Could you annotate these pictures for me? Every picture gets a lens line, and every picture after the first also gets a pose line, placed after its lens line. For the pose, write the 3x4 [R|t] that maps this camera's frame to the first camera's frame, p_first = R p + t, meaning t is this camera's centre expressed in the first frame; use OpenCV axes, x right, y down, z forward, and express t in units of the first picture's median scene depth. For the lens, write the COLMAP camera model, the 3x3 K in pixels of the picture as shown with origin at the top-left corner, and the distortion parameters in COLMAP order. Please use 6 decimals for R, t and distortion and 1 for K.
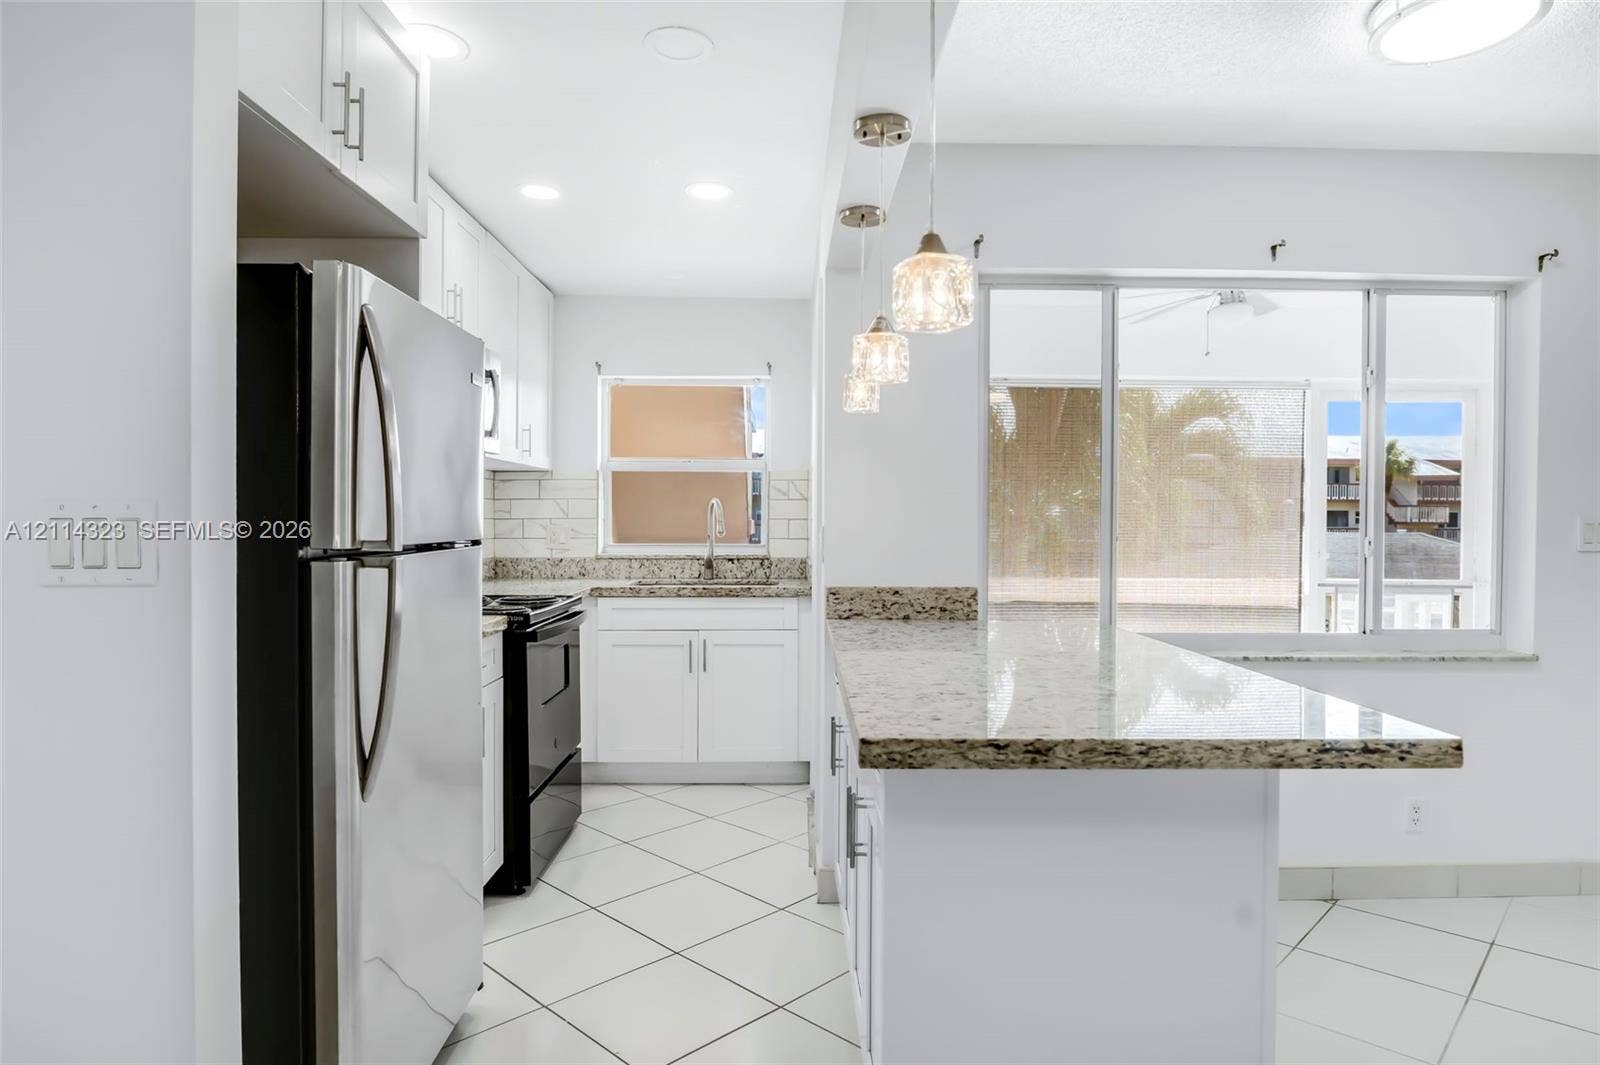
lens RADIAL K [[916.9, 0, 802.3], [0, 916.9, 535.3], [0, 0, 1]] dist [-0.019561, 0.001129]
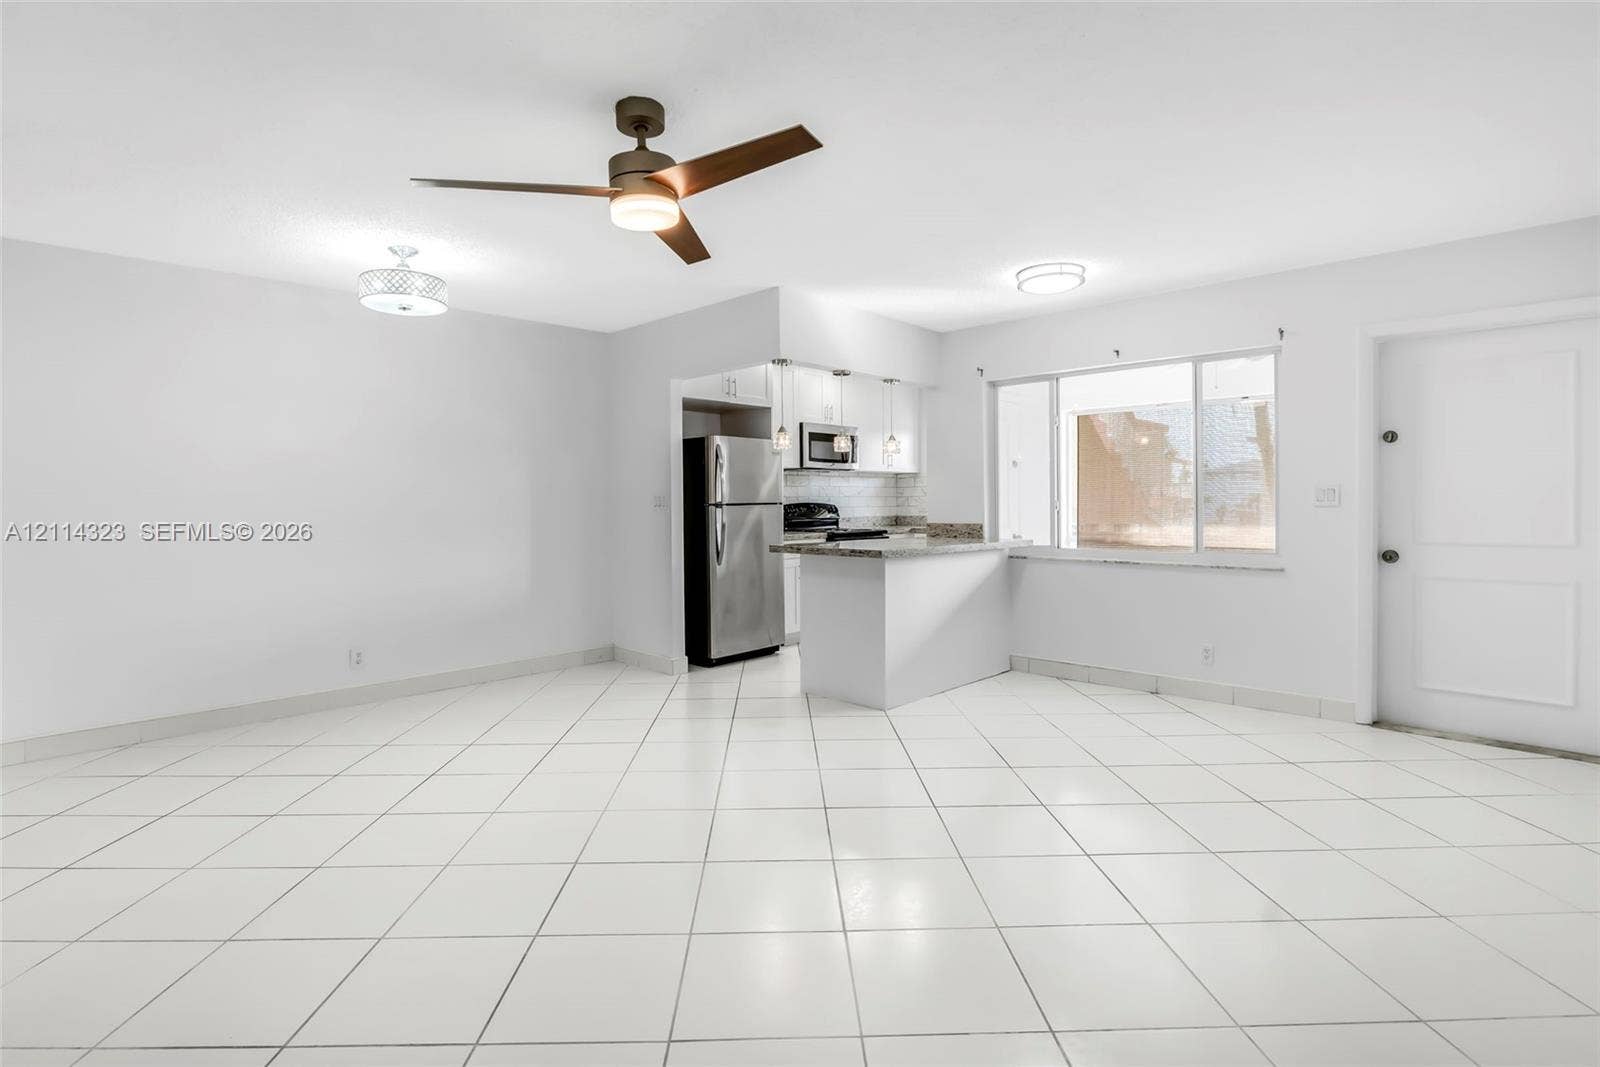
lens RADIAL K [[773.7, 0, 804.0], [0, 773.7, 507.1], [0, 0, 1]] dist [-0.000427, -0.000124]
pose [[0.719599, -0.005518, -0.694368, 1.174056], [-0.000231, 0.999966, -0.008186, 0.031202], [0.694390, 0.006051, 0.719573, -0.656175]]
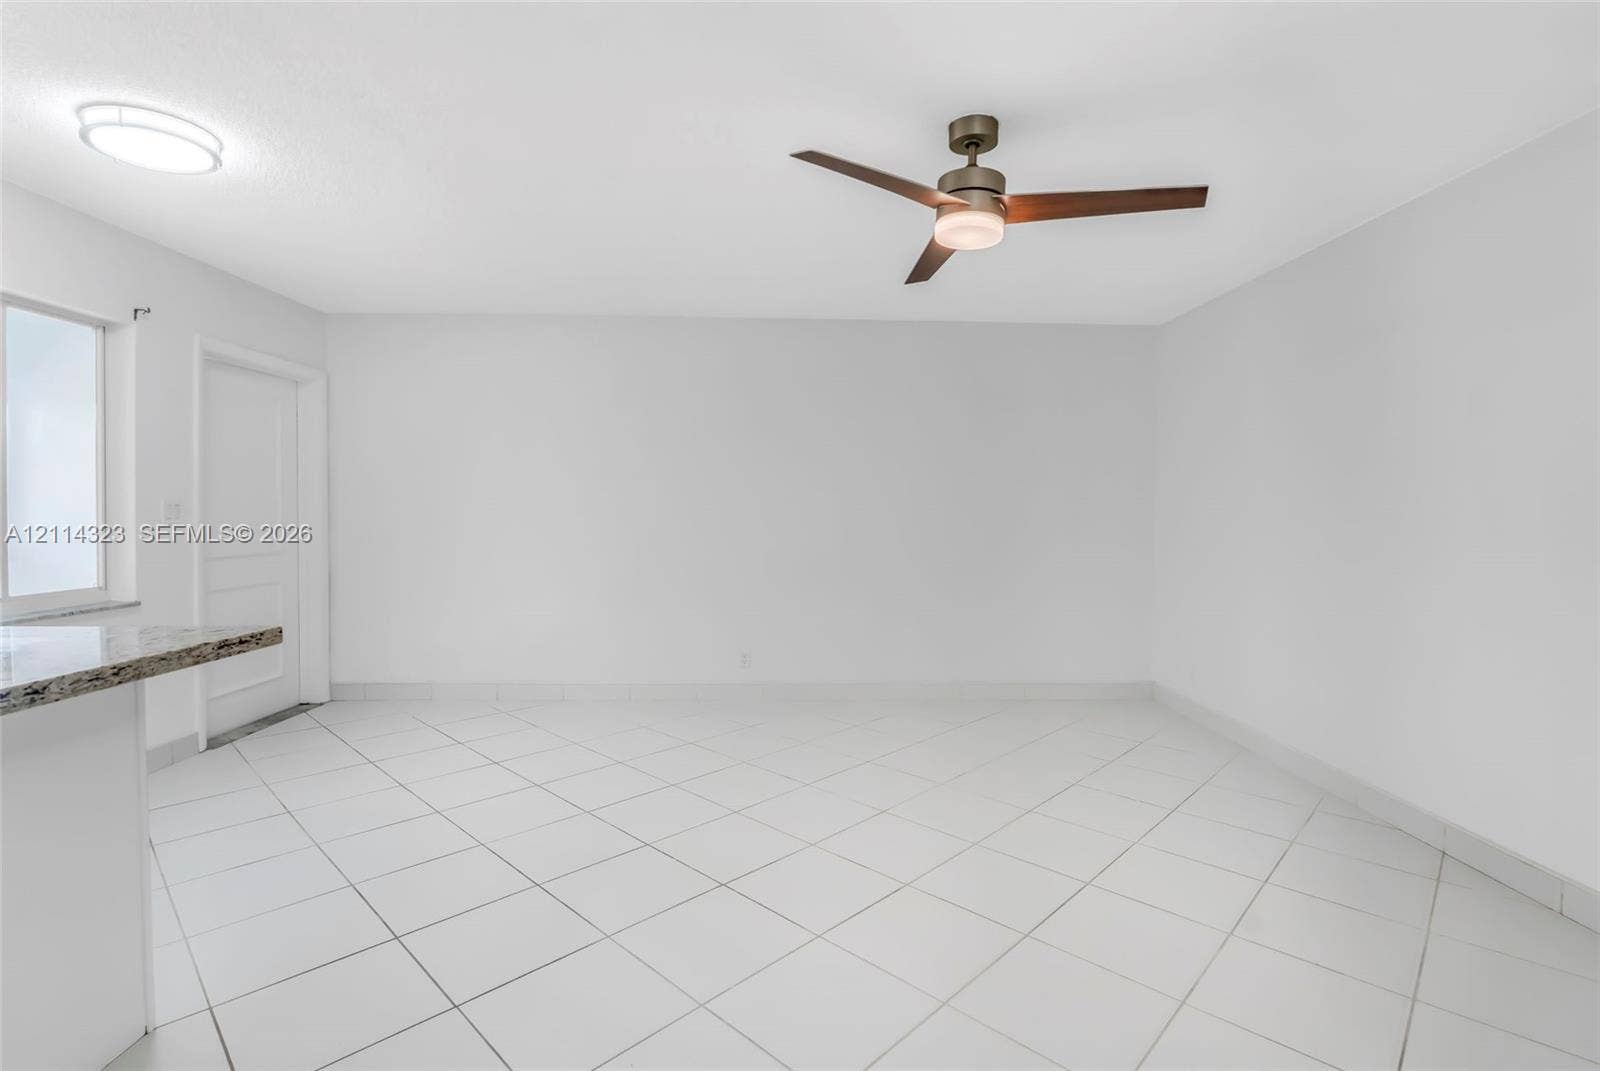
lens RADIAL K [[747.3, 0, 797.3], [0, 747.3, 523.1], [0, 0, 1]] dist [-0.014233, -0.000246]
pose [[0.002820, -0.021846, 0.999757, -0.298378], [0.013339, 0.999673, 0.021806, 0.003774], [-0.999907, 0.013274, 0.003110, 0.000615]]
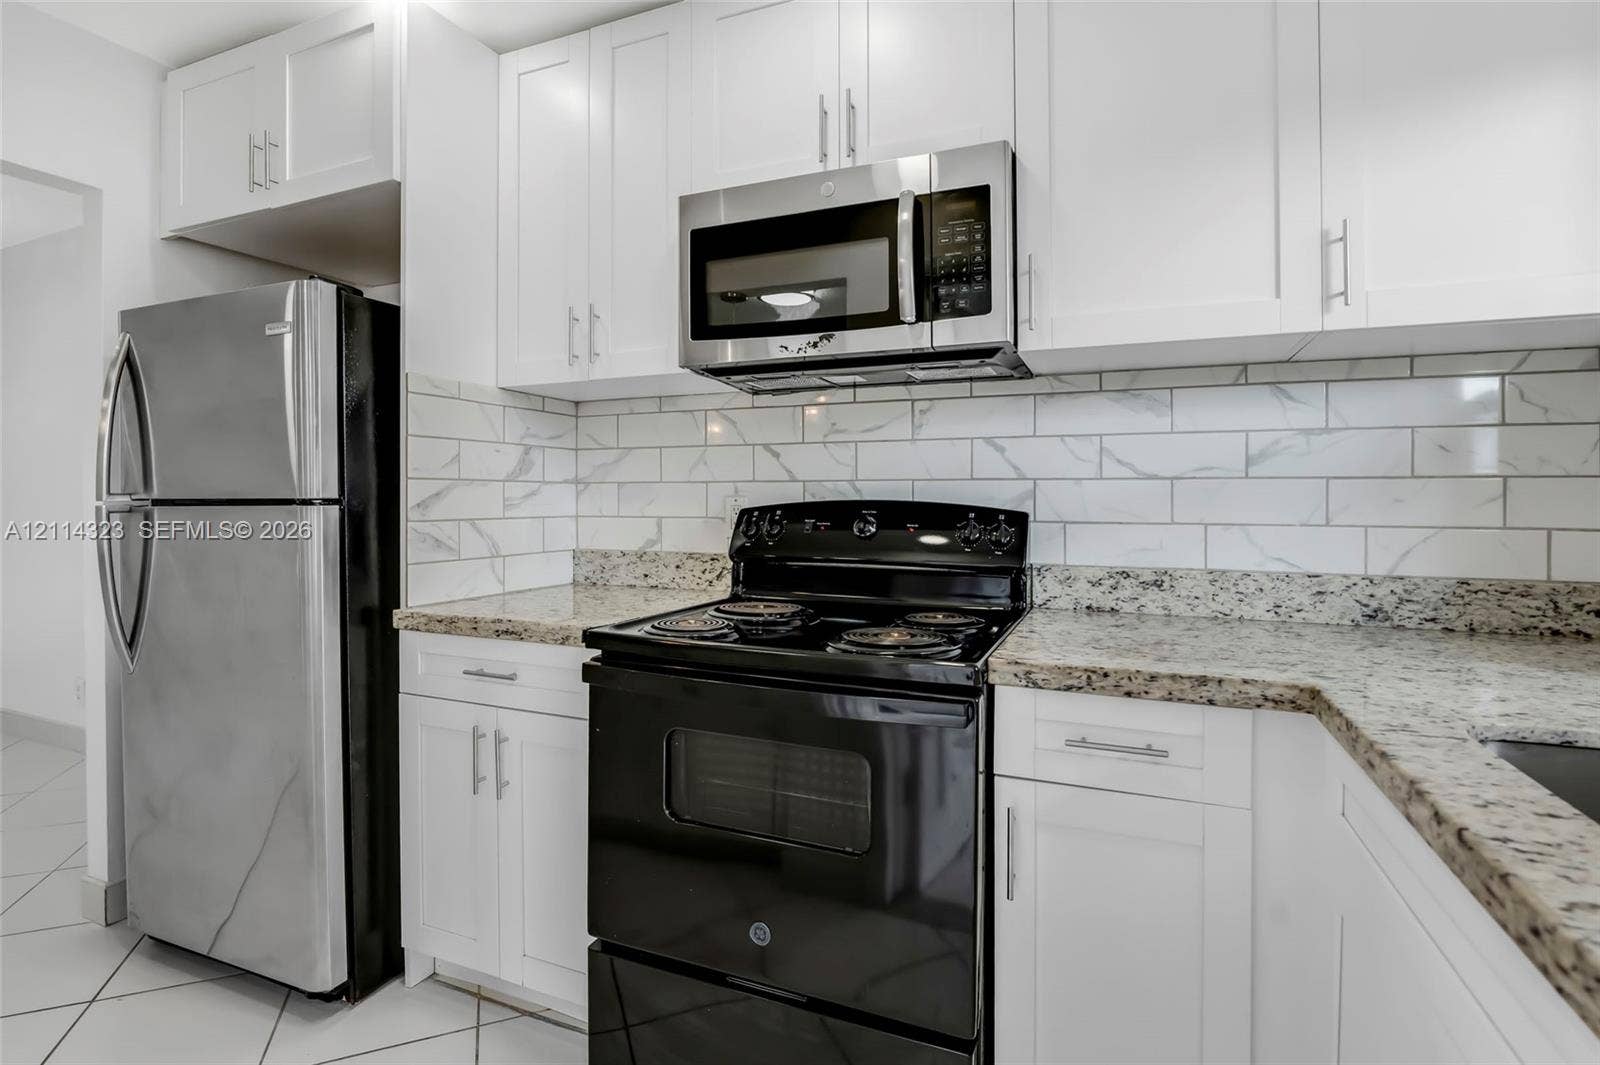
lens RADIAL K [[768.8, 0, 819.4], [0, 768.8, 499.0], [0, 0, 1]] dist [-0.012366, 0.001334]
pose [[-0.393054, -0.006123, -0.919495, 0.104010], [-0.021226, 0.999772, 0.002416, -0.005079], [0.919270, 0.020466, -0.393095, 1.324457]]
